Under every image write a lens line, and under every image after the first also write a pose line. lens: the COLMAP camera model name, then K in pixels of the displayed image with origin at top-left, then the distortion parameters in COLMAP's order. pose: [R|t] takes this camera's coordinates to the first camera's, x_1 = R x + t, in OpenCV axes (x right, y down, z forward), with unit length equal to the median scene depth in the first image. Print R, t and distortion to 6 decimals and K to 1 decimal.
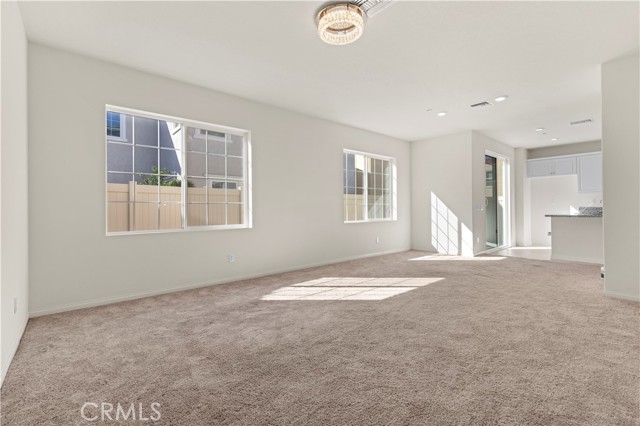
lens RADIAL K [[285.7, 0, 323.0], [0, 285.7, 202.2], [0, 0, 1]] dist [0.003893, -0.000727]
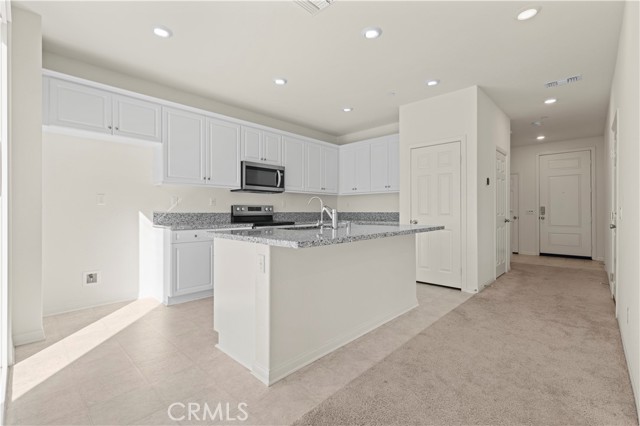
lens RADIAL K [[285.7, 0, 316.2], [0, 285.7, 215.3], [0, 0, 1]] dist [0.003893, -0.000727]
pose [[-0.075061, -0.008448, 0.997143, 0.365565], [-0.015840, 0.999848, 0.007279, 0.013232], [-0.997053, -0.015248, -0.075183, 0.719657]]
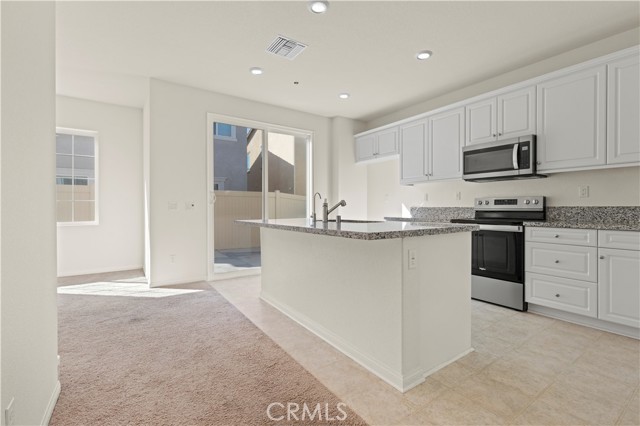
lens RADIAL K [[285.7, 0, 313.6], [0, 285.7, 207.1], [0, 0, 1]] dist [0.003893, -0.000727]
pose [[0.990162, 0.004091, -0.139864, 0.728952], [-0.001852, 0.999868, 0.016135, 0.007816], [0.139911, -0.015717, 0.990039, 0.330771]]
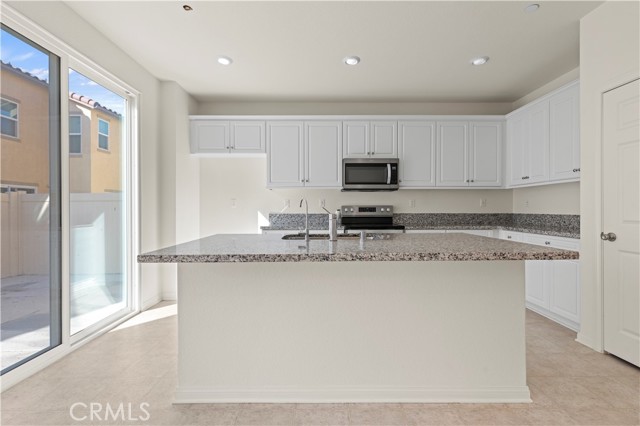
lens RADIAL K [[285.7, 0, 317.8], [0, 285.7, 212.2], [0, 0, 1]] dist [0.003893, -0.000727]
pose [[0.665351, -0.005335, 0.746512, 0.504721], [-0.014110, 0.999706, 0.019720, 0.002240], [-0.746397, -0.023654, 0.665080, 0.519868]]
